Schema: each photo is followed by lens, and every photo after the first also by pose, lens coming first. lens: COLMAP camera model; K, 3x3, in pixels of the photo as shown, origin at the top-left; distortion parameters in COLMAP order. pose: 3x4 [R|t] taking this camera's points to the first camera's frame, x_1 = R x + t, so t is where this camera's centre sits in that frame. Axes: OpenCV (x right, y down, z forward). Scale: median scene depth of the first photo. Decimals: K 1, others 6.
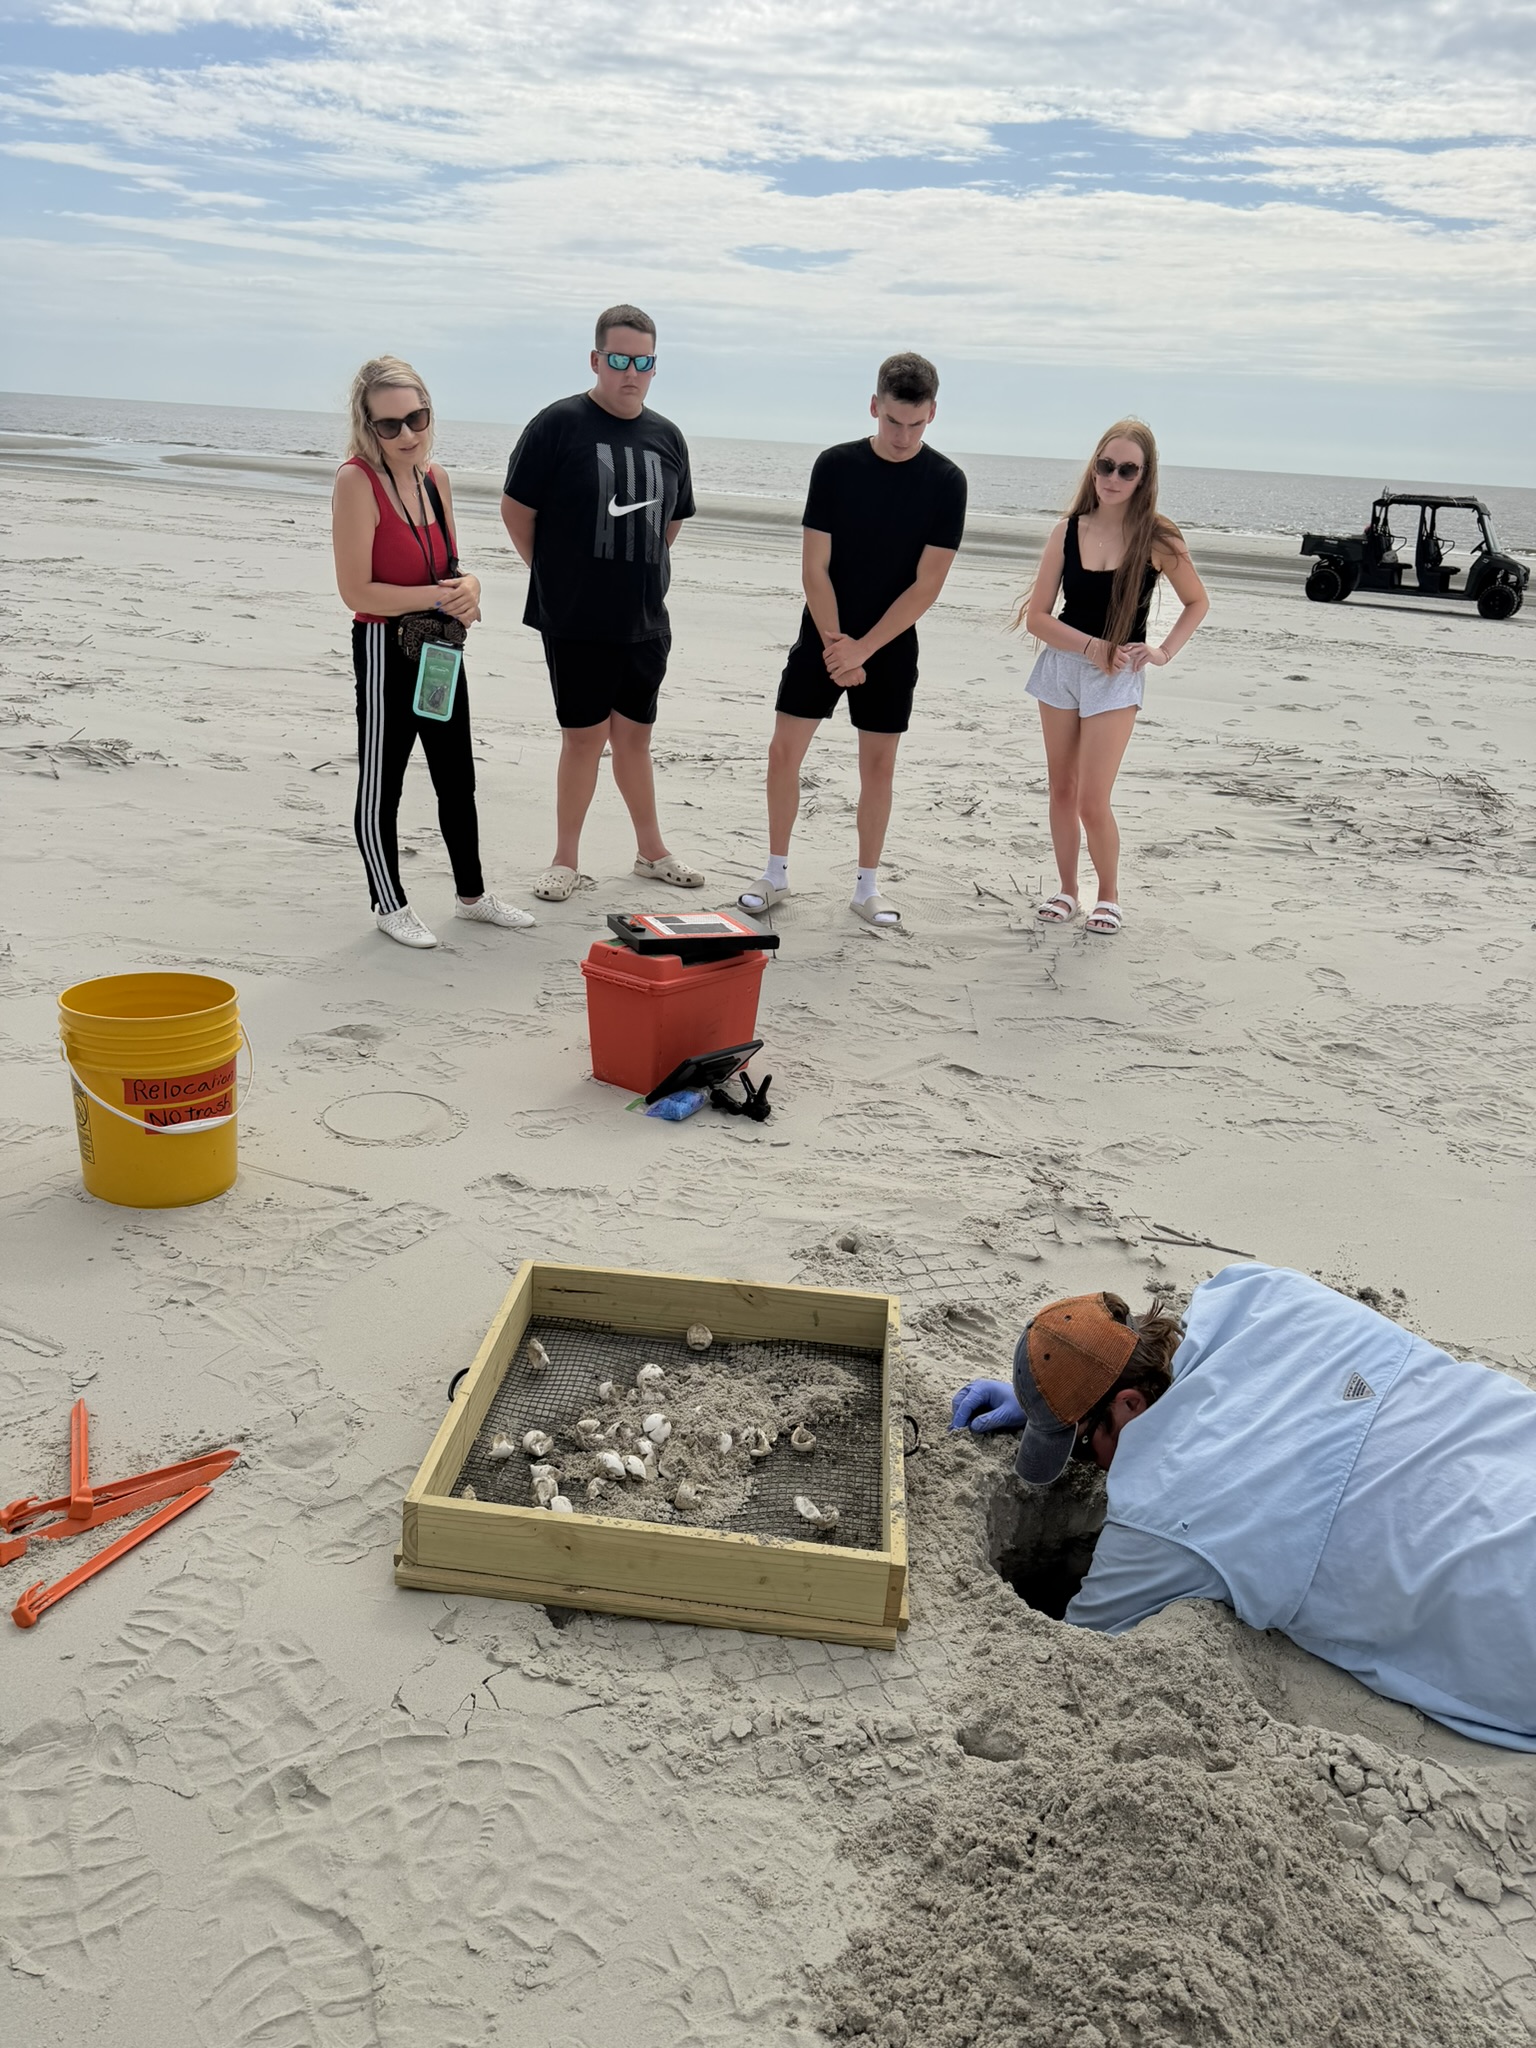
lens RADIAL K [[1452.9, 0, 757.1], [0, 1452.9, 1021.8], [0, 0, 1]] dist [0.039800, -0.055792]
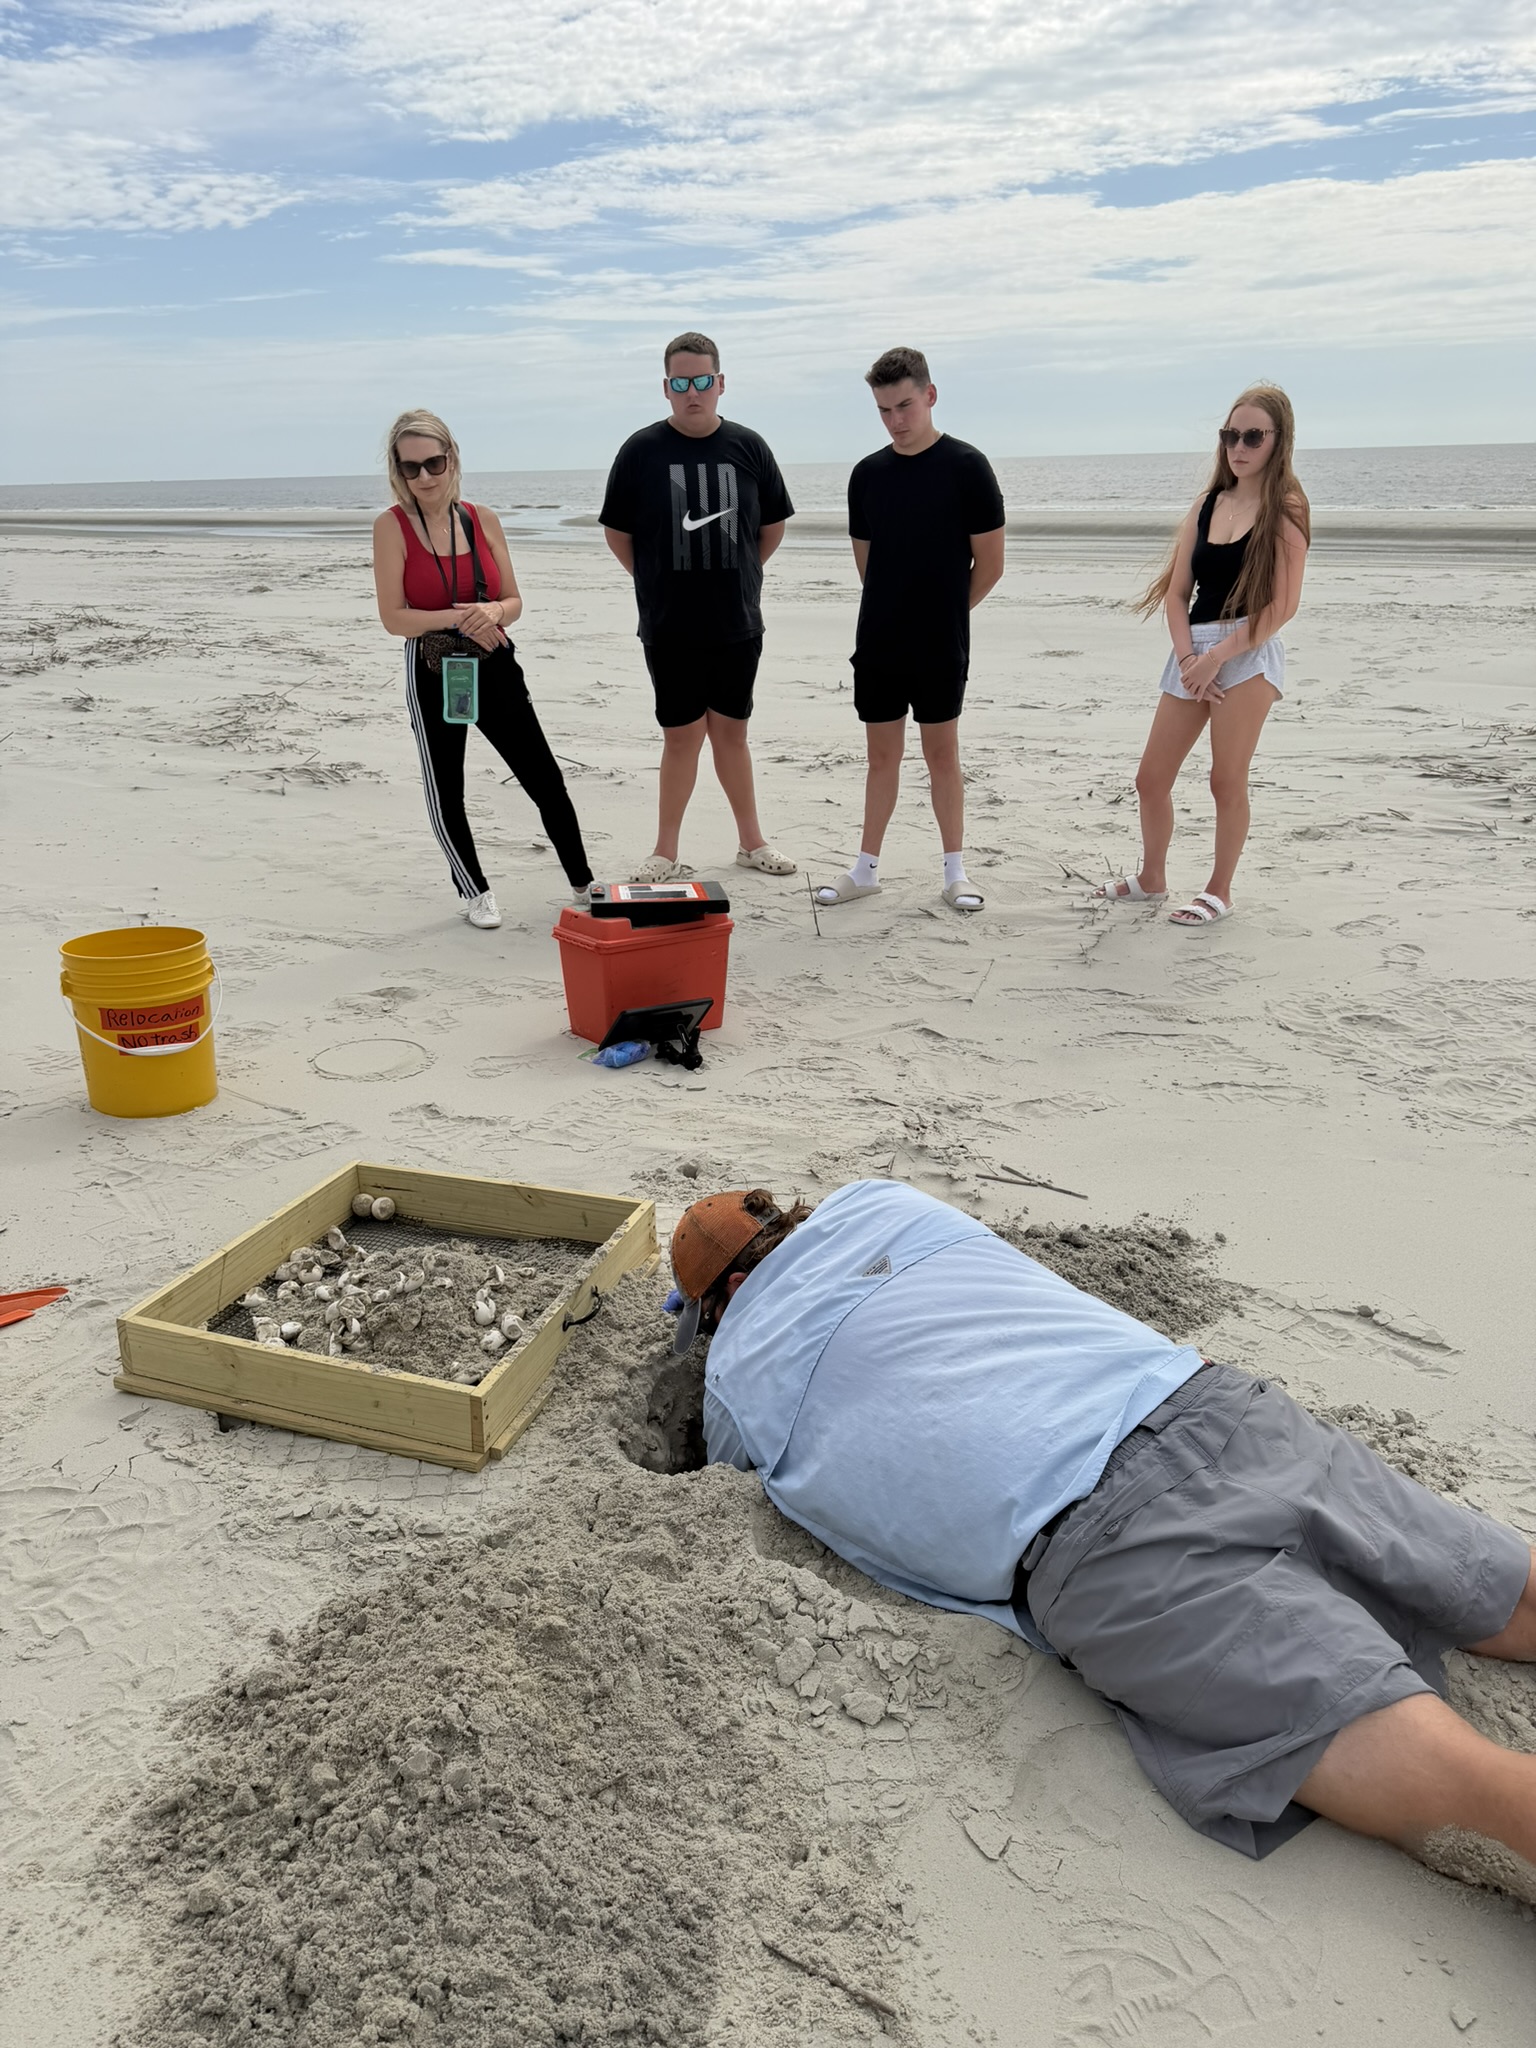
lens RADIAL K [[1475.3, 0, 767.2], [0, 1475.3, 991.6], [0, 0, 1]] dist [0.029517, -0.044248]
pose [[0.966185, 0.002509, -0.257837, 0.272910], [-0.013320, 0.999103, -0.040191, 0.043578], [0.257505, 0.042266, 0.965352, -0.033084]]
